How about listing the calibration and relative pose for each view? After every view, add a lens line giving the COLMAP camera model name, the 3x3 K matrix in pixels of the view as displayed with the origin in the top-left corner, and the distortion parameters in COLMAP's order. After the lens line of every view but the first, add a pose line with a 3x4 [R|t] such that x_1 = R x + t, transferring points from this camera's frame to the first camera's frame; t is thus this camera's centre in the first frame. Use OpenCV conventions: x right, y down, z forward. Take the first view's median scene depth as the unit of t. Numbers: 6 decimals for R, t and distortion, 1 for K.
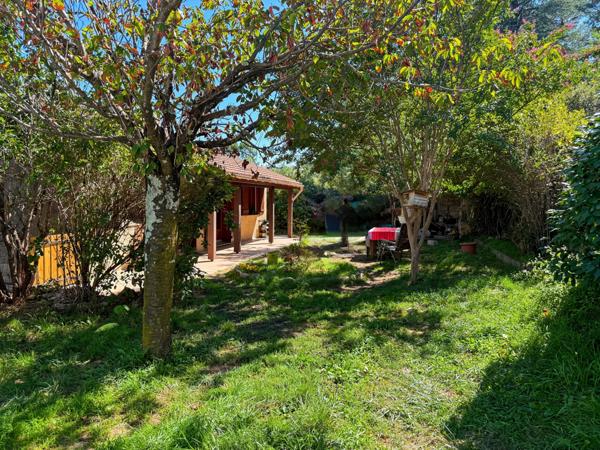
lens RADIAL K [[431.5, 0, 312.2], [0, 431.5, 223.3], [0, 0, 1]] dist [0.069716, -0.107711]
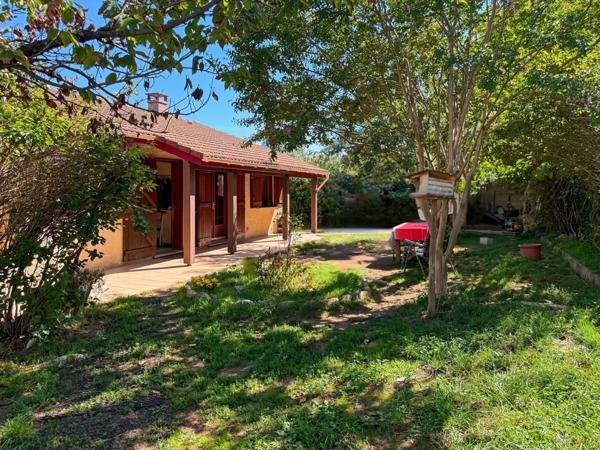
lens RADIAL K [[442.2, 0, 298.7], [0, 442.2, 191.7], [0, 0, 1]] dist [0.029074, -0.004049]
pose [[0.988700, -0.010141, -0.149566, 0.094669], [0.002484, 0.998680, -0.051295, -0.007852], [0.149889, 0.050344, 0.987420, 0.208044]]
